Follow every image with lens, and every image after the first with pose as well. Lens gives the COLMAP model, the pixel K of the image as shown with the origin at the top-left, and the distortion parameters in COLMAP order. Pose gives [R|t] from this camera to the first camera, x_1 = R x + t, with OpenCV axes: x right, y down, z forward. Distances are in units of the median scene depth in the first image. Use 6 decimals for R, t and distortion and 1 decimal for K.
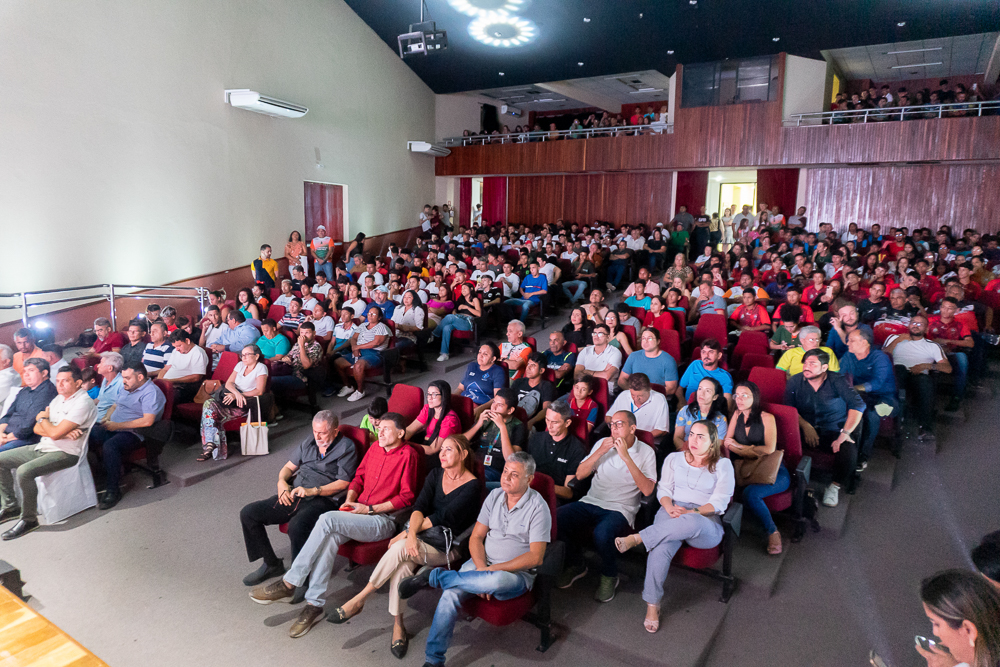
lens RADIAL K [[658.3, 0, 500.0], [0, 658.3, 333.5], [0, 0, 1]] dist [-0.005220, -0.002669]
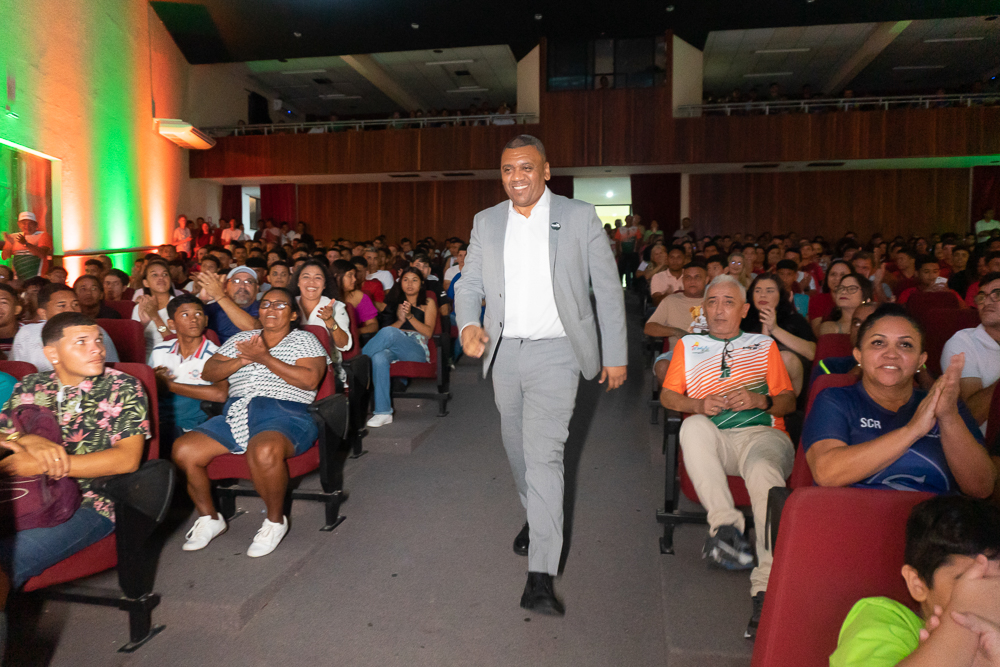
lens RADIAL K [[693.9, 0, 500.0], [0, 693.9, 333.5], [0, 0, 1]] dist [-0.008533, -0.002634]
pose [[0.921548, -0.031537, 0.386983, -0.104659], [0.071373, 0.993471, -0.089005, 0.014220], [-0.381649, 0.109642, 0.917781, 0.281349]]
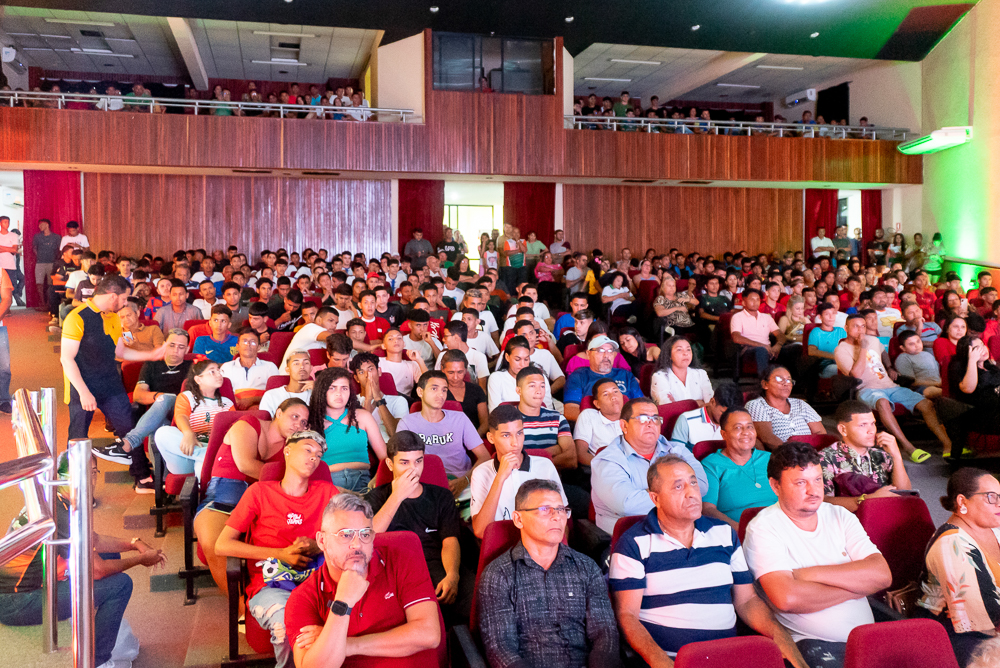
lens RADIAL K [[872.7, 0, 500.0], [0, 872.7, 334.0], [0, 0, 1]] dist [0.015914, 0.012501]
pose [[0.674824, -0.063175, 0.735270, -0.376602], [0.139302, 0.989323, -0.042847, -0.029774], [-0.724712, 0.131338, 0.676419, 0.331787]]
